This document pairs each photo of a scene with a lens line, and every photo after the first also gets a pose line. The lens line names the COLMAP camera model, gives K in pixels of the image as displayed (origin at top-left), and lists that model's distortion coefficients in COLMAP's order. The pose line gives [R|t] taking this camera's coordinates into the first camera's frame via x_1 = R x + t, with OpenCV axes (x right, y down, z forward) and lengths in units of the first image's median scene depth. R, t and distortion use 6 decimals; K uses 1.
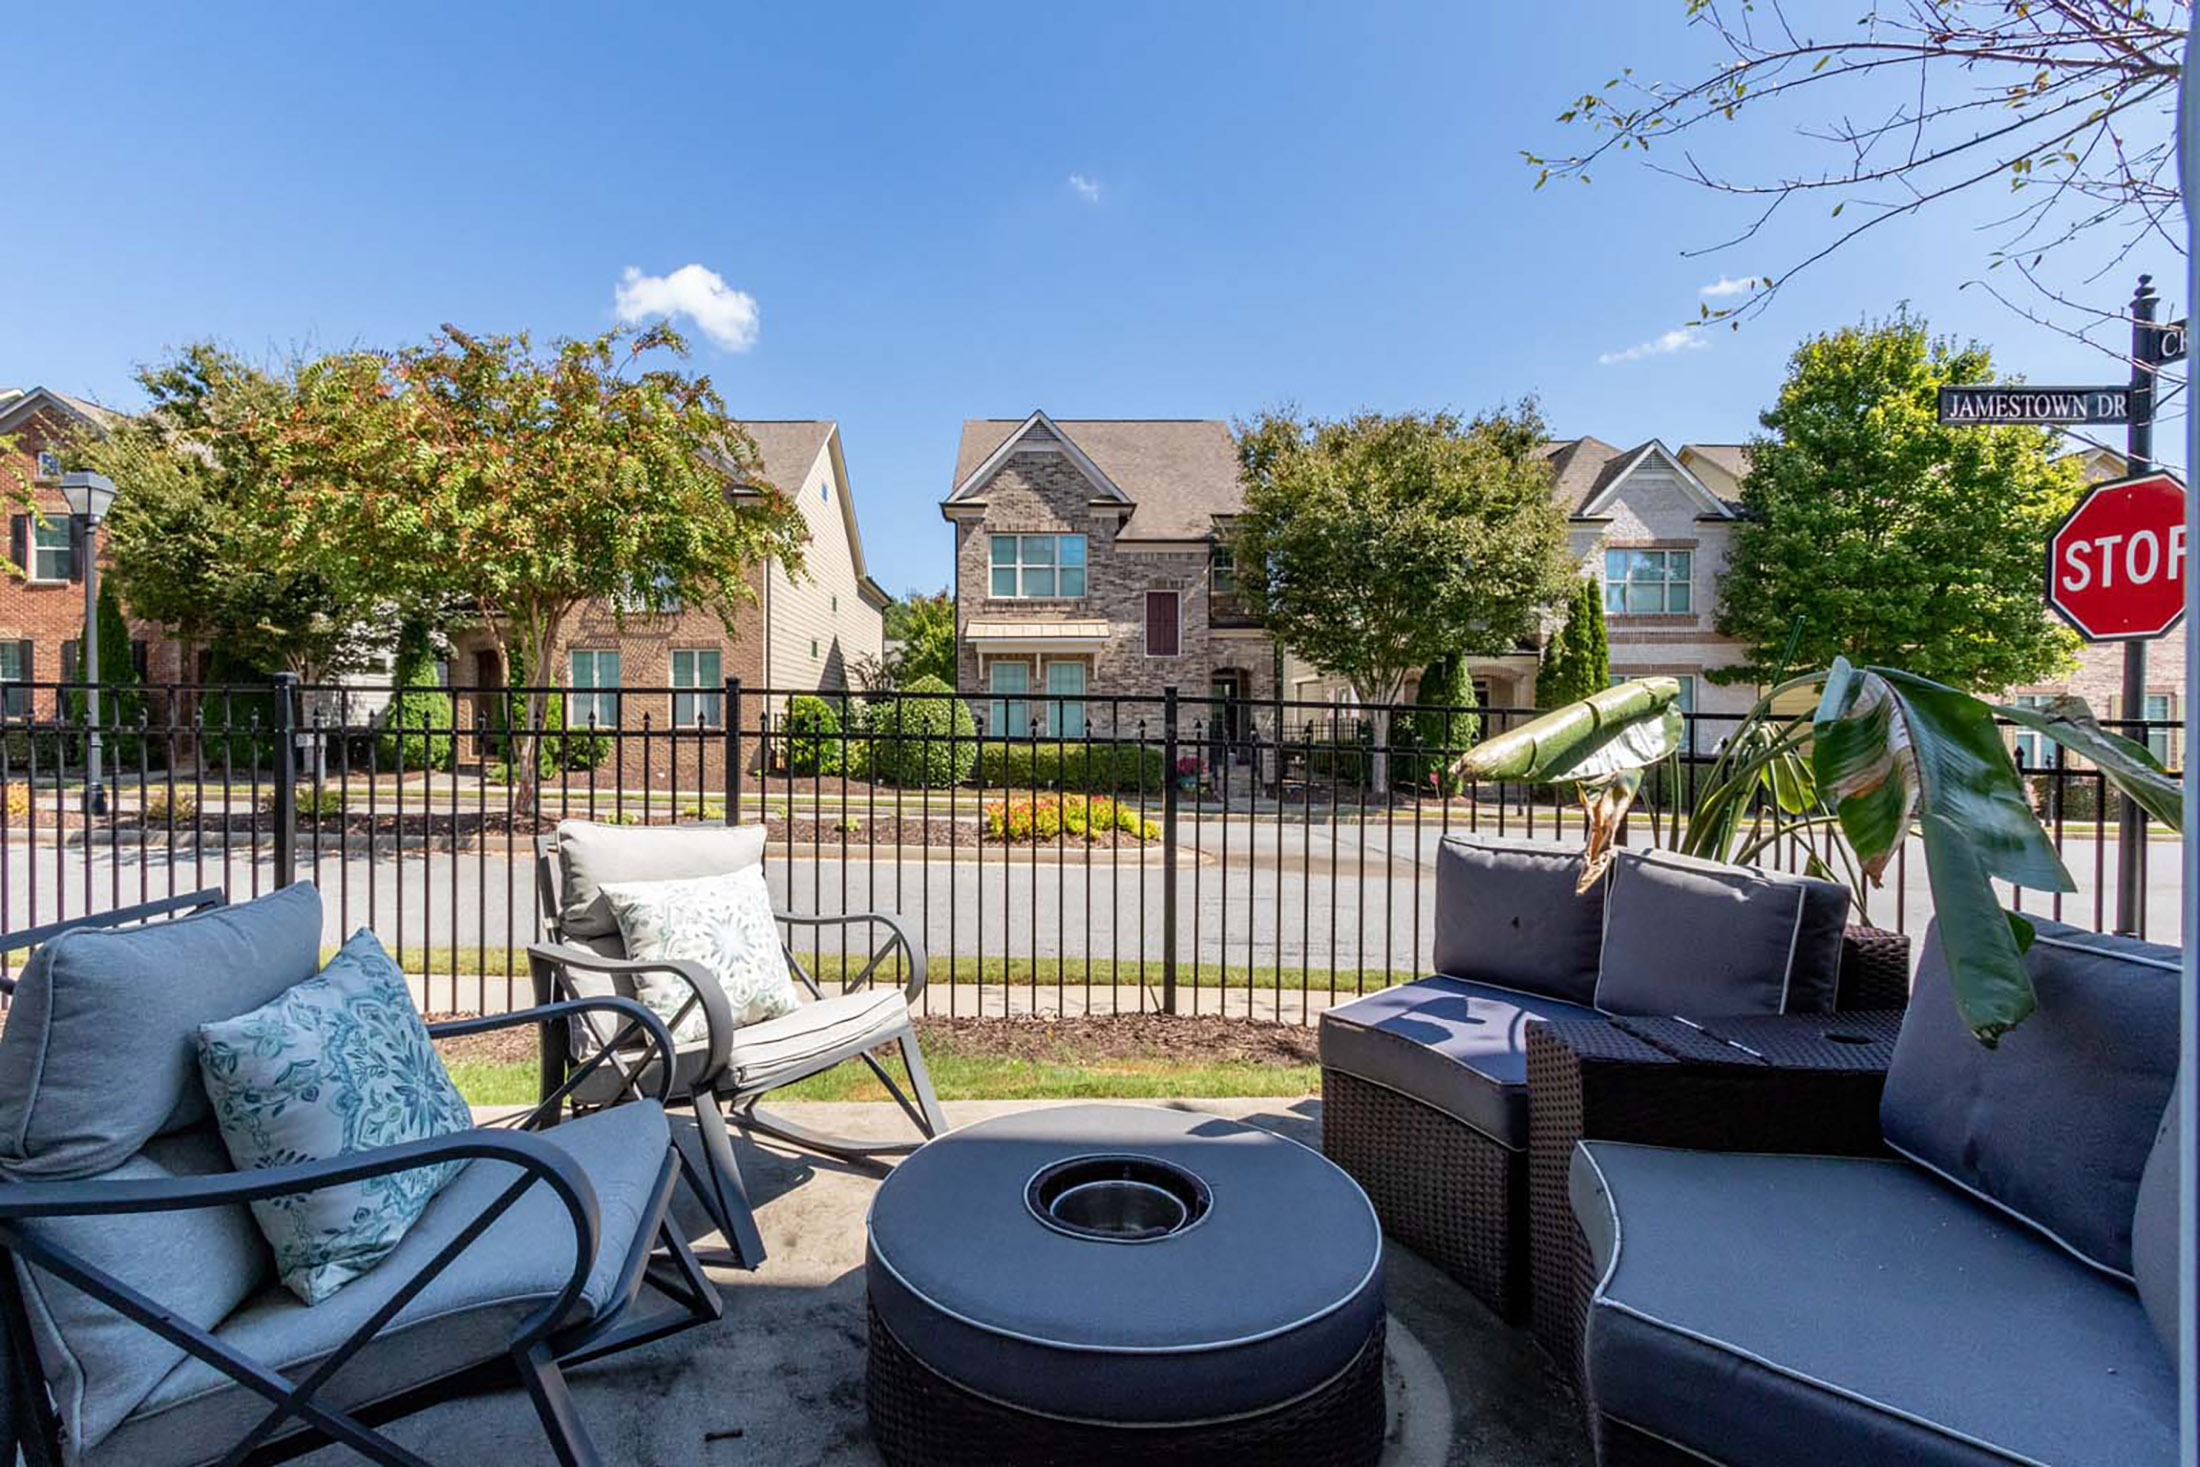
lens RADIAL K [[1073.1, 0, 1095.0], [0, 1073.1, 758.1], [0, 0, 1]] dist [0.034701, -0.014163]
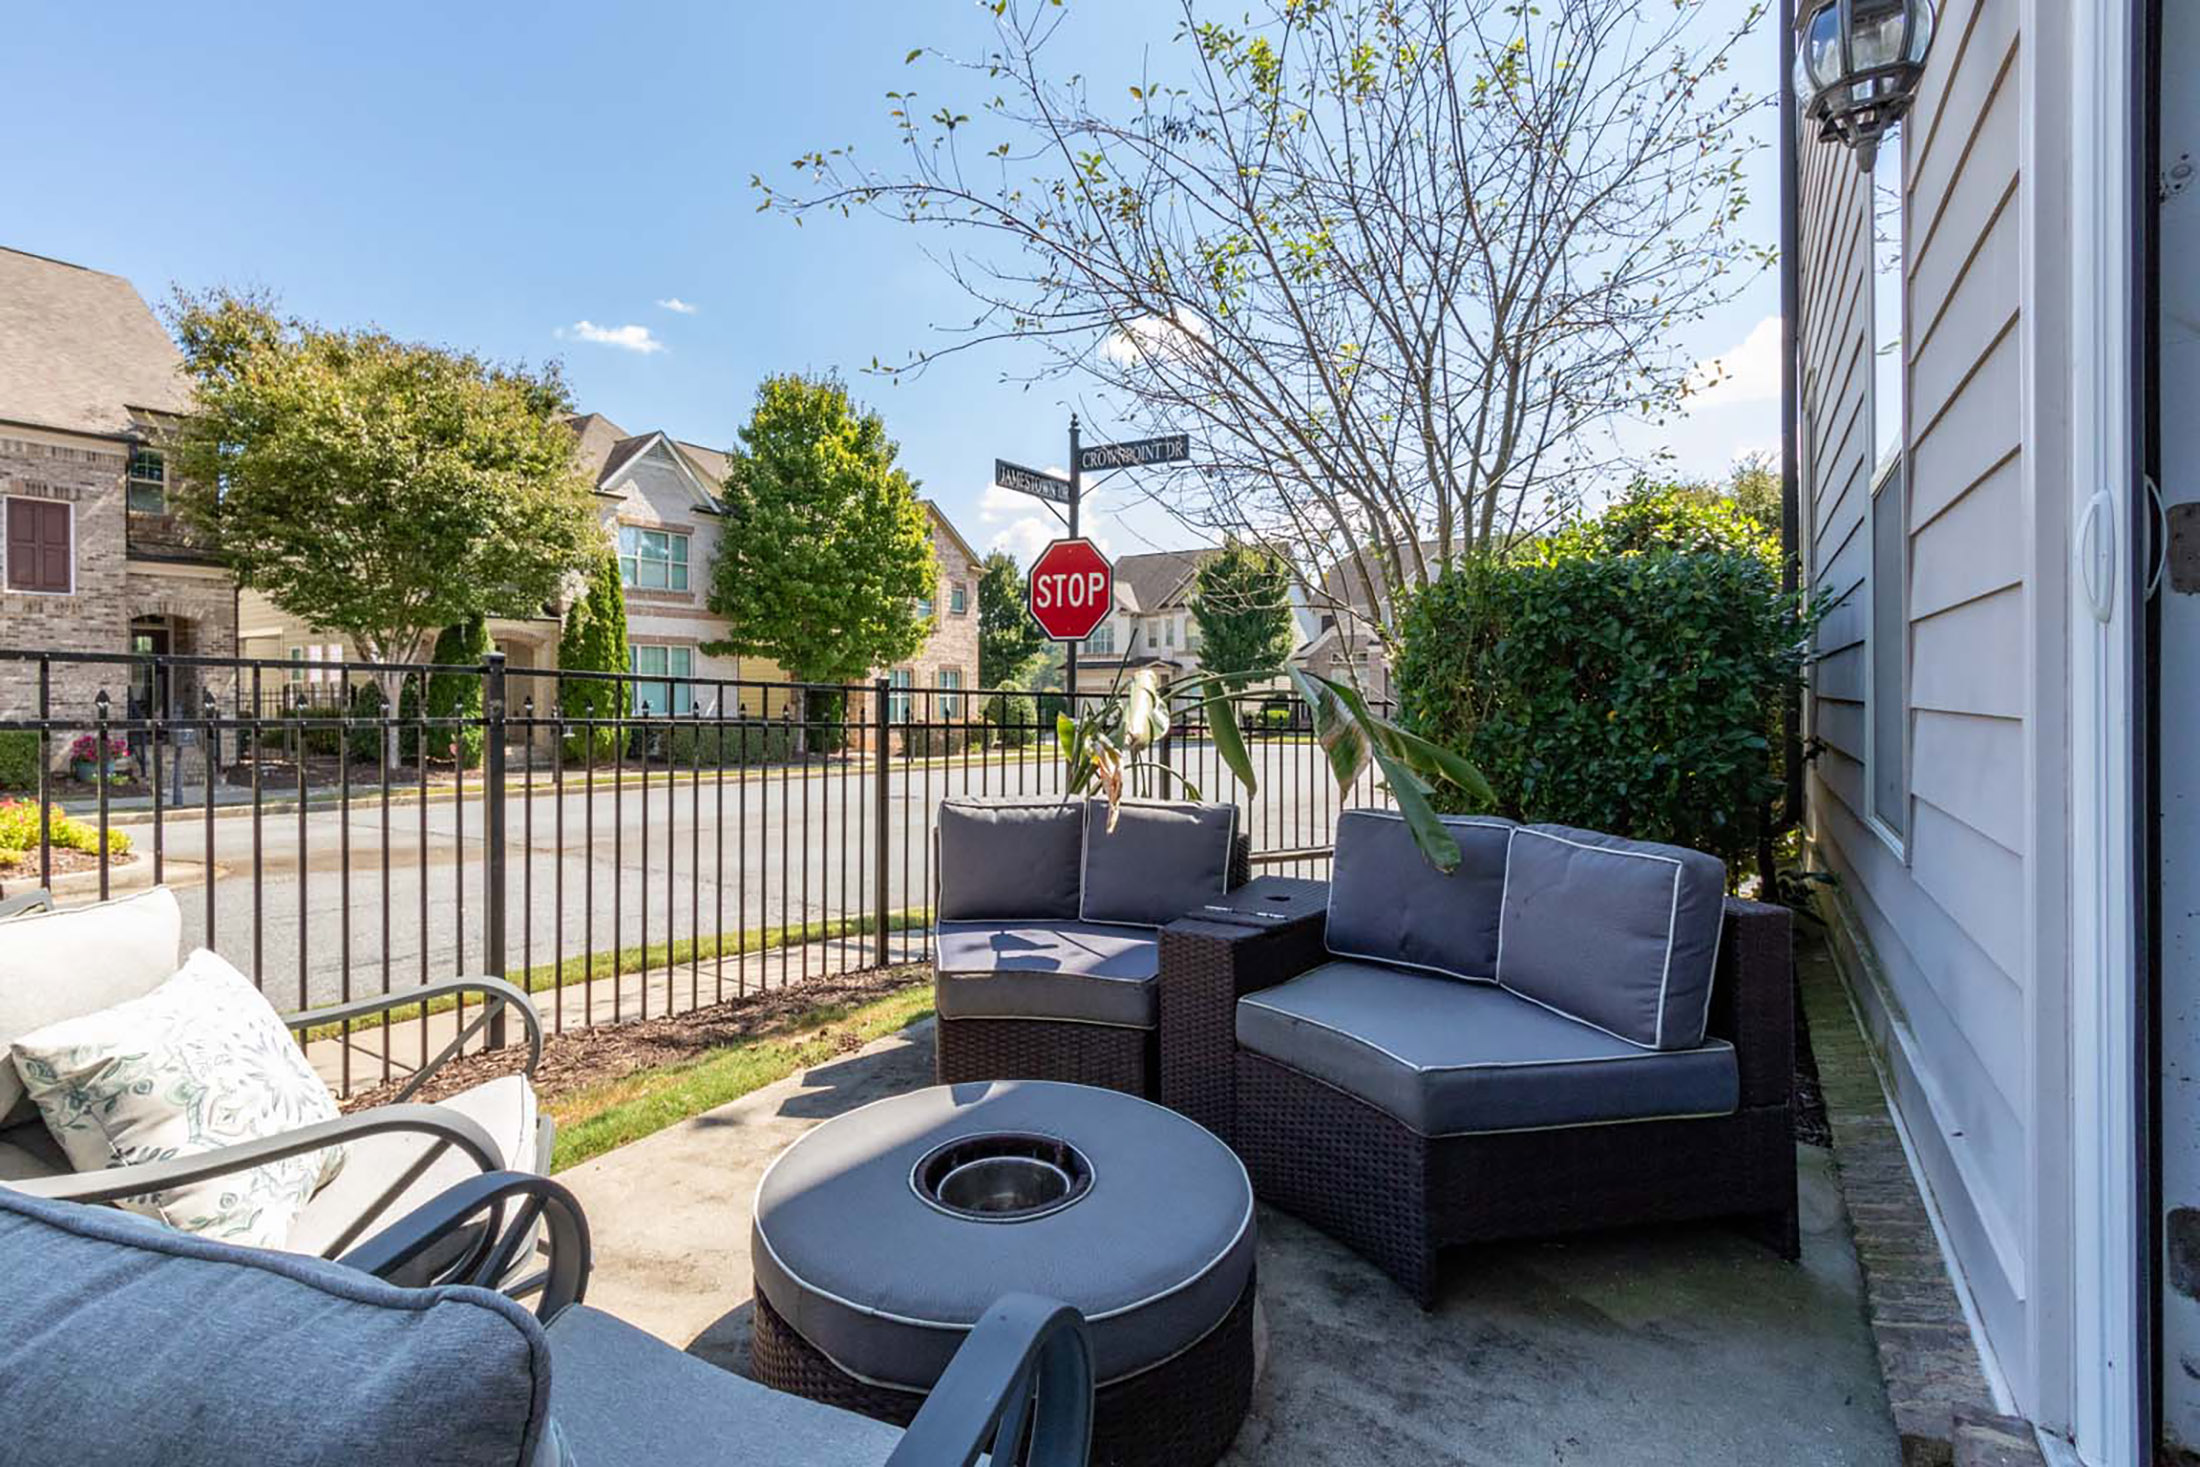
lens RADIAL K [[1053.2, 0, 1049.8], [0, 1053.2, 729.0], [0, 0, 1]] dist [-0.000078, -0.000150]
pose [[0.548578, -0.033037, 0.835446, -0.167907], [0.023667, 0.999432, 0.023981, -0.008555], [-0.835764, 0.006617, 0.549049, 0.088714]]
